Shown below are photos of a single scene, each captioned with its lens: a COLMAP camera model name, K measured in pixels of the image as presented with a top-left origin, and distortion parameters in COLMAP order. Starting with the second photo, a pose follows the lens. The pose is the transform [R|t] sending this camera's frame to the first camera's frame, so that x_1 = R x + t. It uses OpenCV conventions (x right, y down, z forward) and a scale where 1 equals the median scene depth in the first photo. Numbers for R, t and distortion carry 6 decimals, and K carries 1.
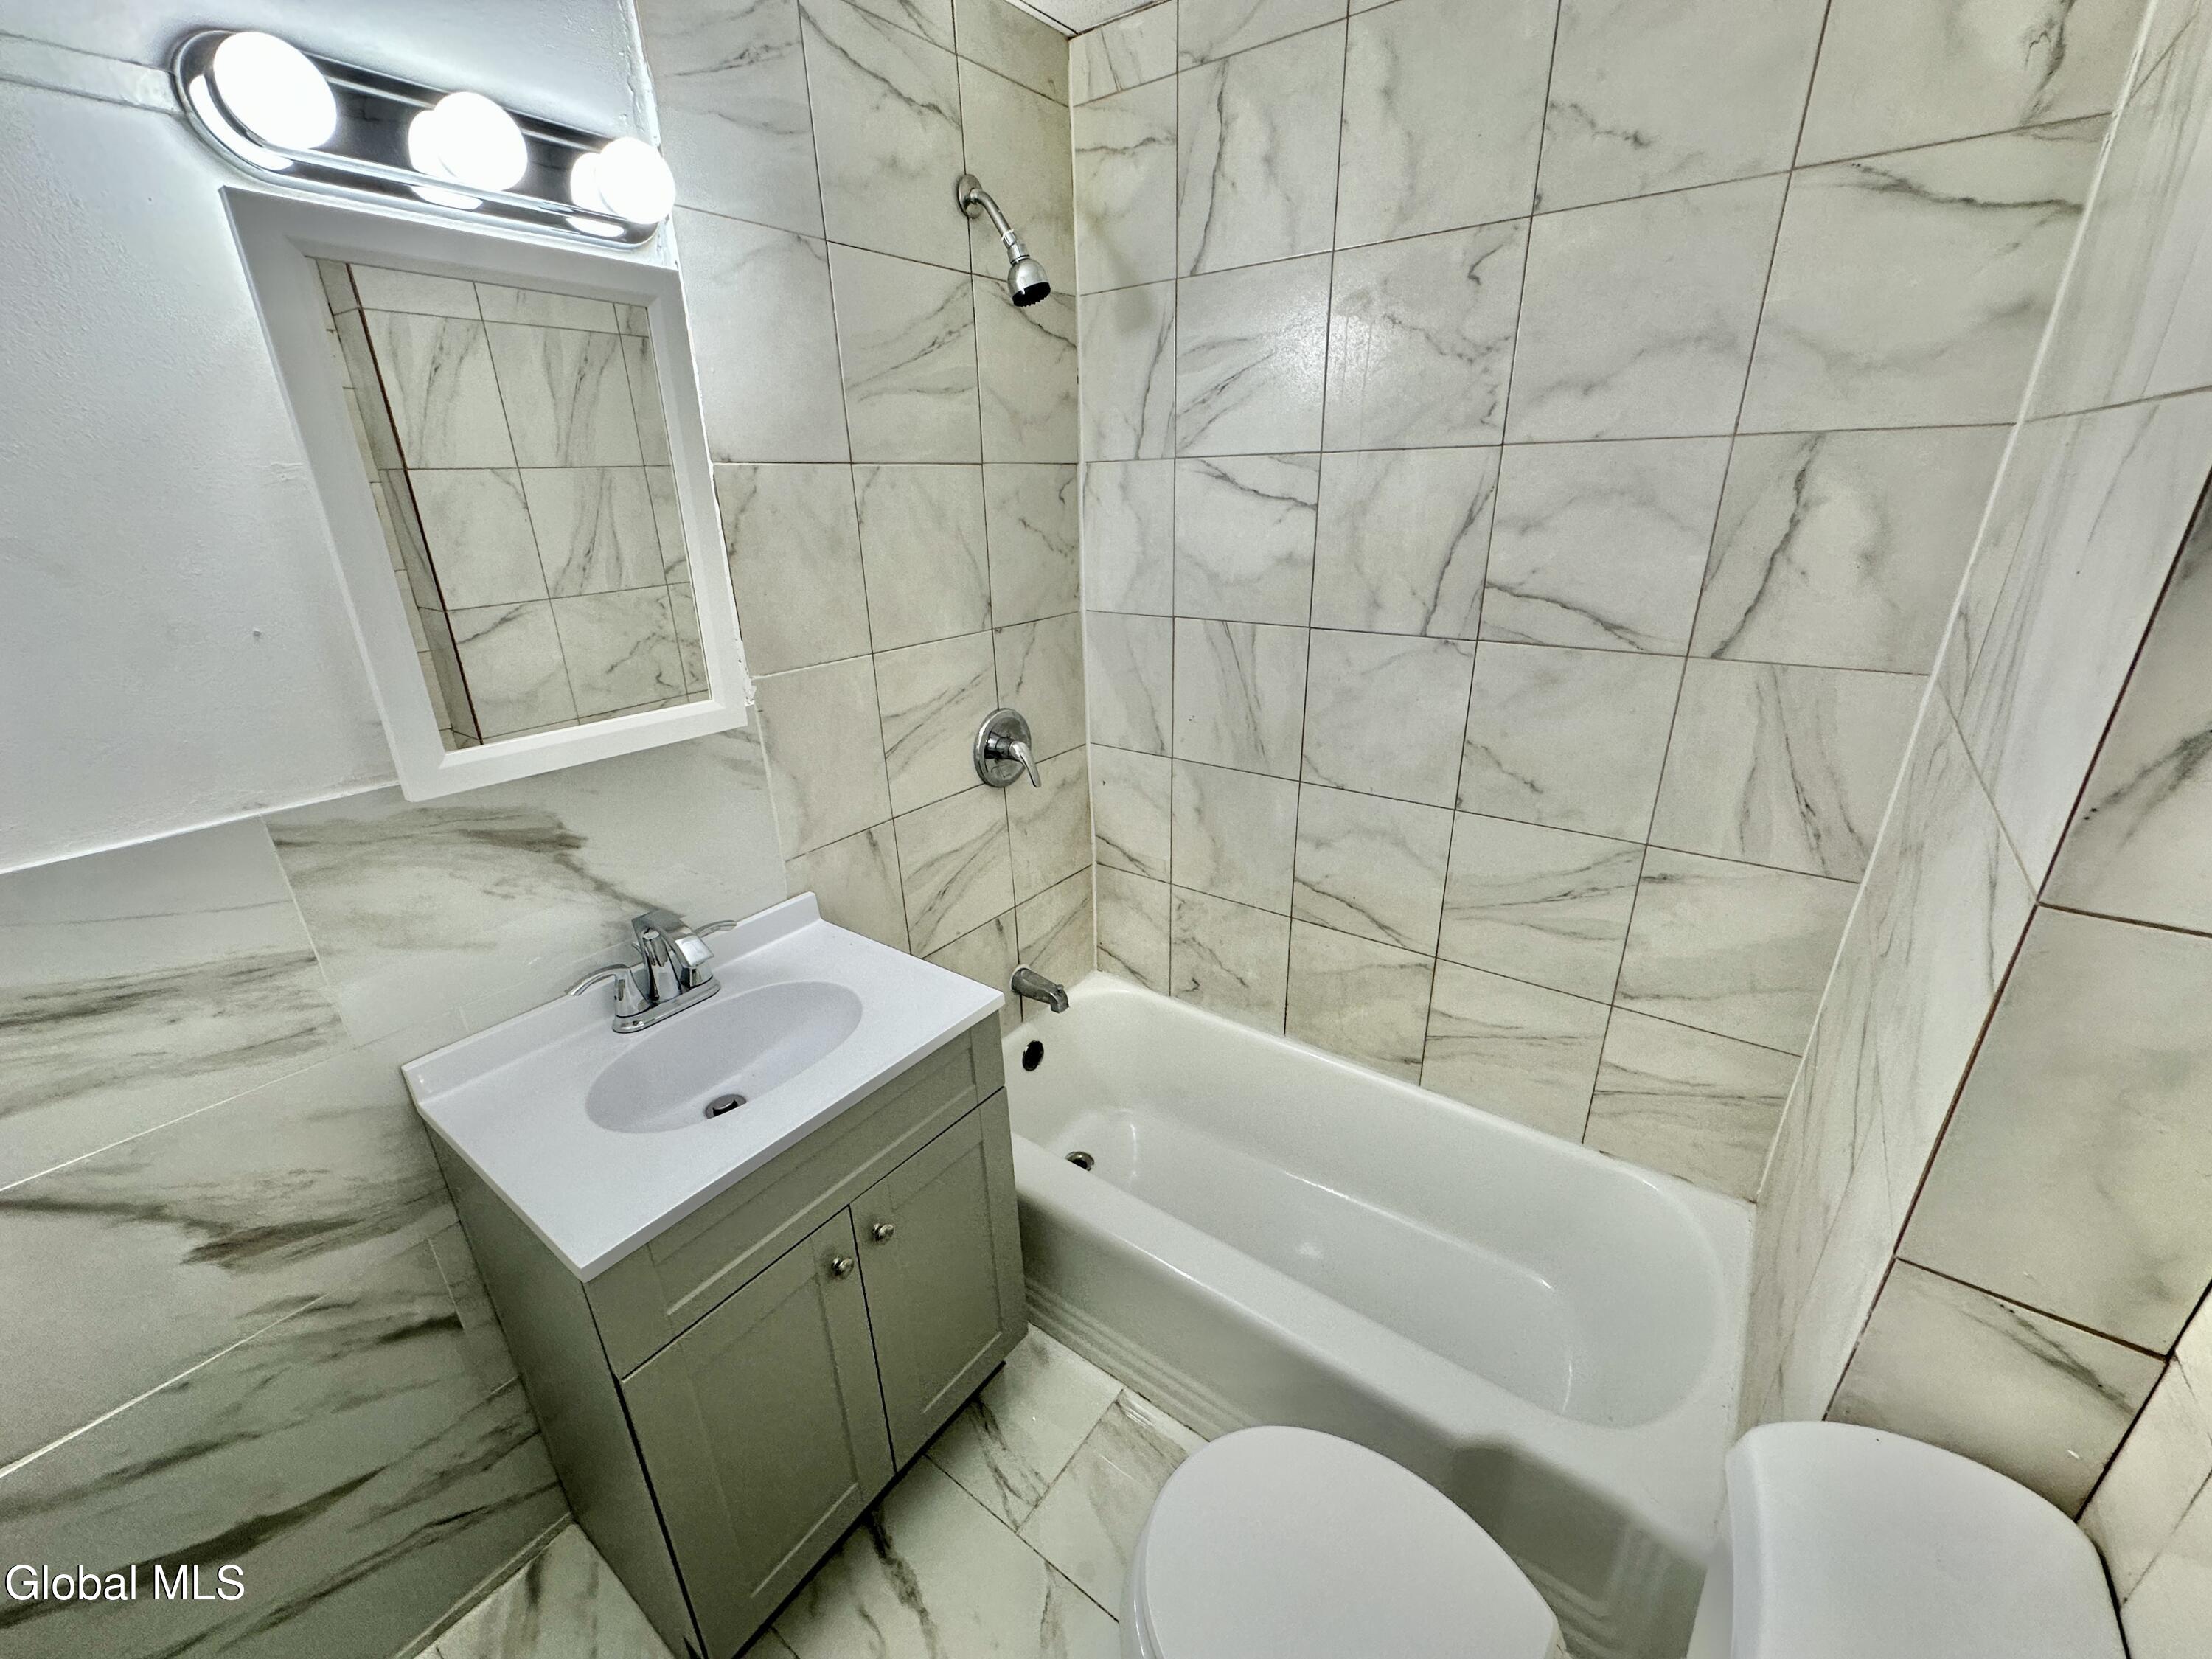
lens RADIAL K [[884.9, 0, 1109.5], [0, 884.9, 830.0], [0, 0, 1]] dist [-0.002903, 0.000617]
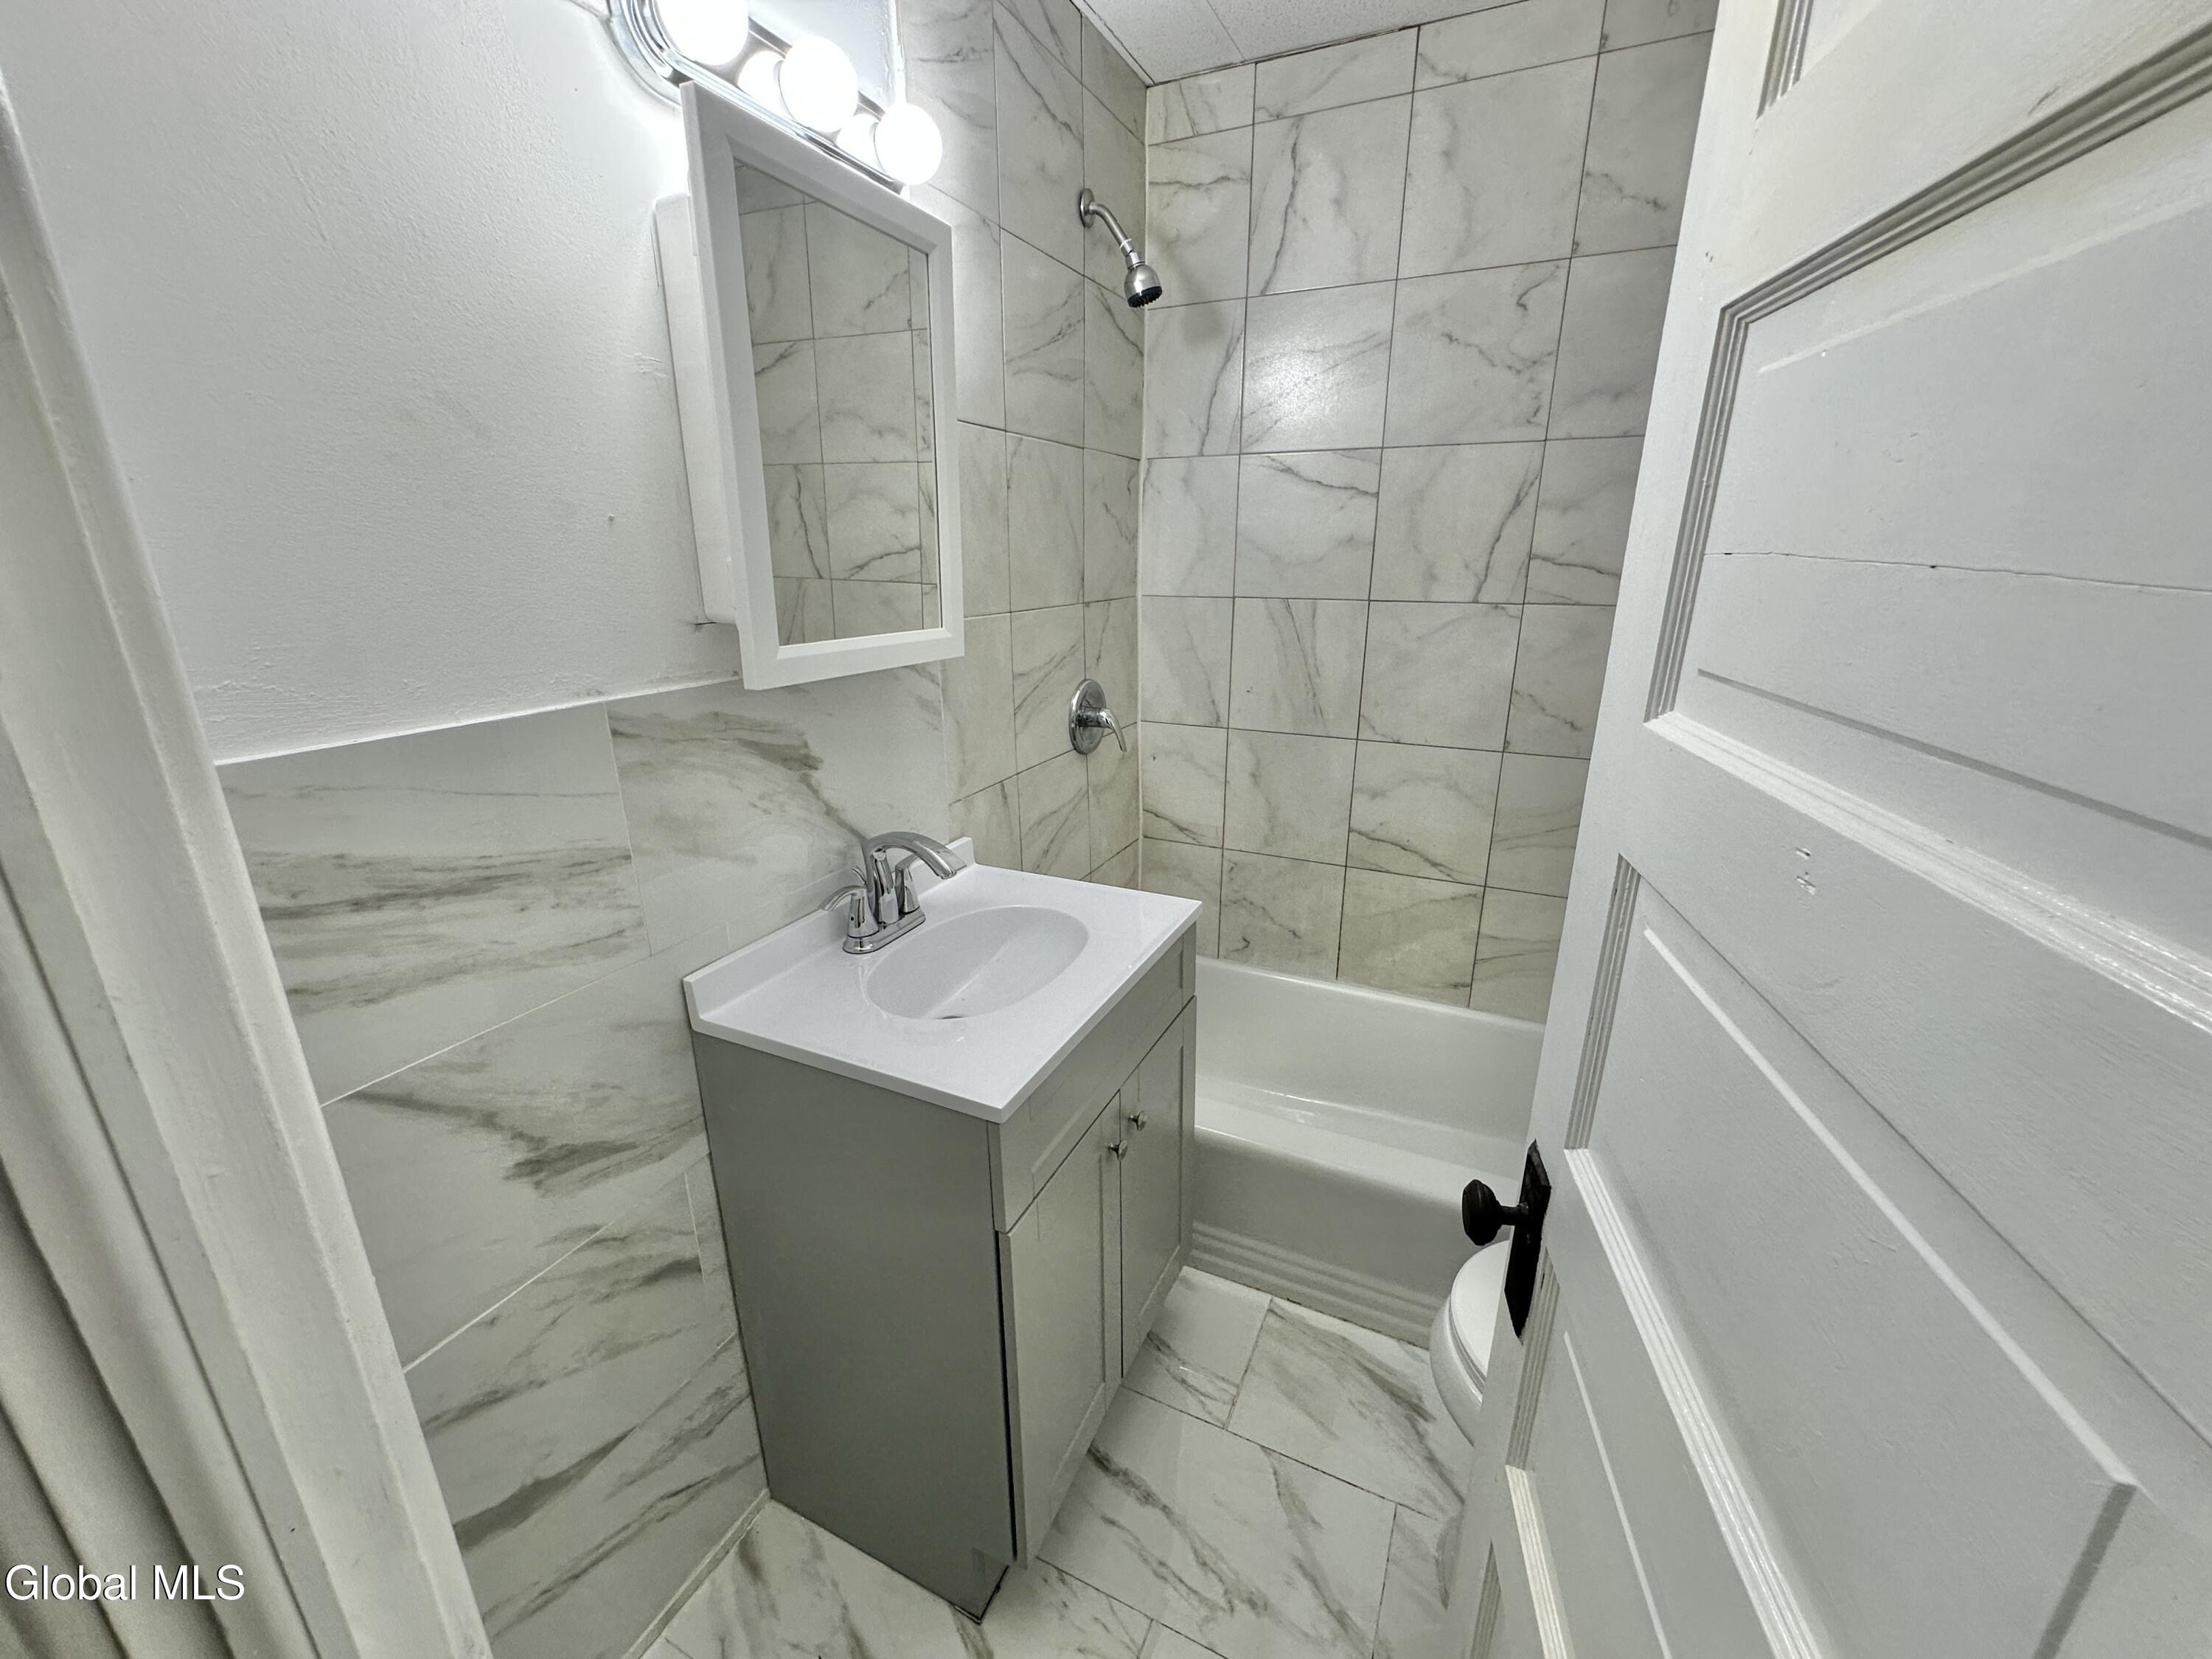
lens RADIAL K [[884.9, 0, 1100.4], [0, 884.9, 833.6], [0, 0, 1]] dist [-0.002903, 0.000617]
pose [[0.981347, -0.038684, 0.188314, -0.418162], [0.051000, 0.996834, -0.060995, 0.151436], [-0.185358, 0.069462, 0.980213, -0.044708]]
